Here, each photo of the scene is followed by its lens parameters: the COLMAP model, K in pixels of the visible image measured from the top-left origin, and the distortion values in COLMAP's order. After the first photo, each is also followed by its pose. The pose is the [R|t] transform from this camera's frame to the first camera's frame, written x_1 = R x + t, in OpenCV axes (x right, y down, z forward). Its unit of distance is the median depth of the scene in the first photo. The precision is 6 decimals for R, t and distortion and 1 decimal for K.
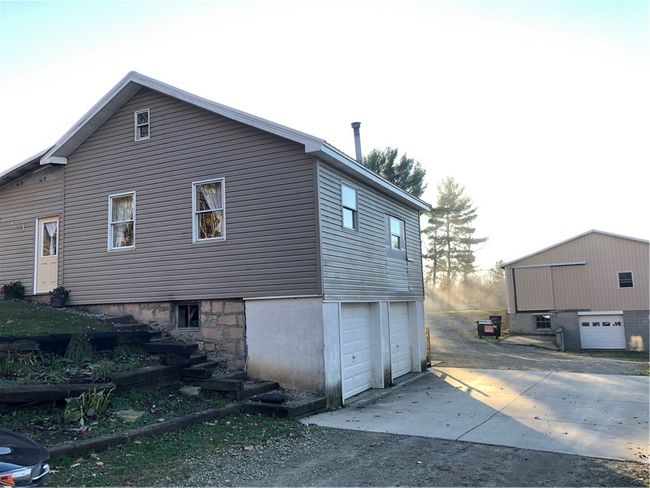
lens RADIAL K [[534.4, 0, 323.6], [0, 534.4, 246.3], [0, 0, 1]] dist [0.009603, 0.005694]
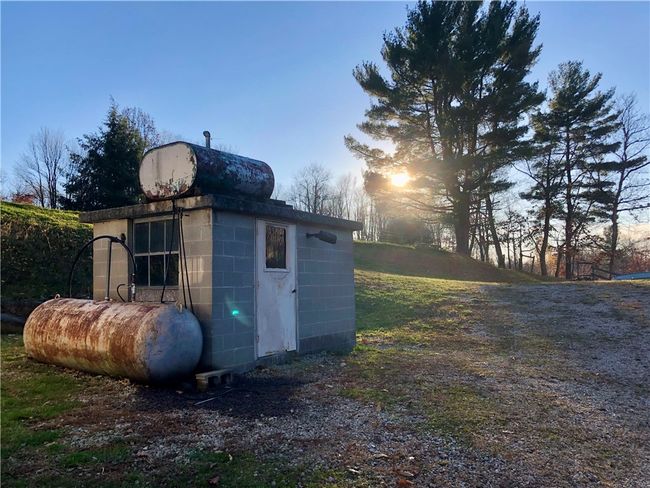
lens RADIAL K [[534.4, 0, 323.4], [0, 534.4, 244.4], [0, 0, 1]] dist [0.009603, 0.005694]
pose [[0.988369, -0.003815, -0.152028, 0.049844], [0.013513, 0.997934, 0.062809, 0.033918], [0.151474, -0.064132, 0.986379, 0.353389]]
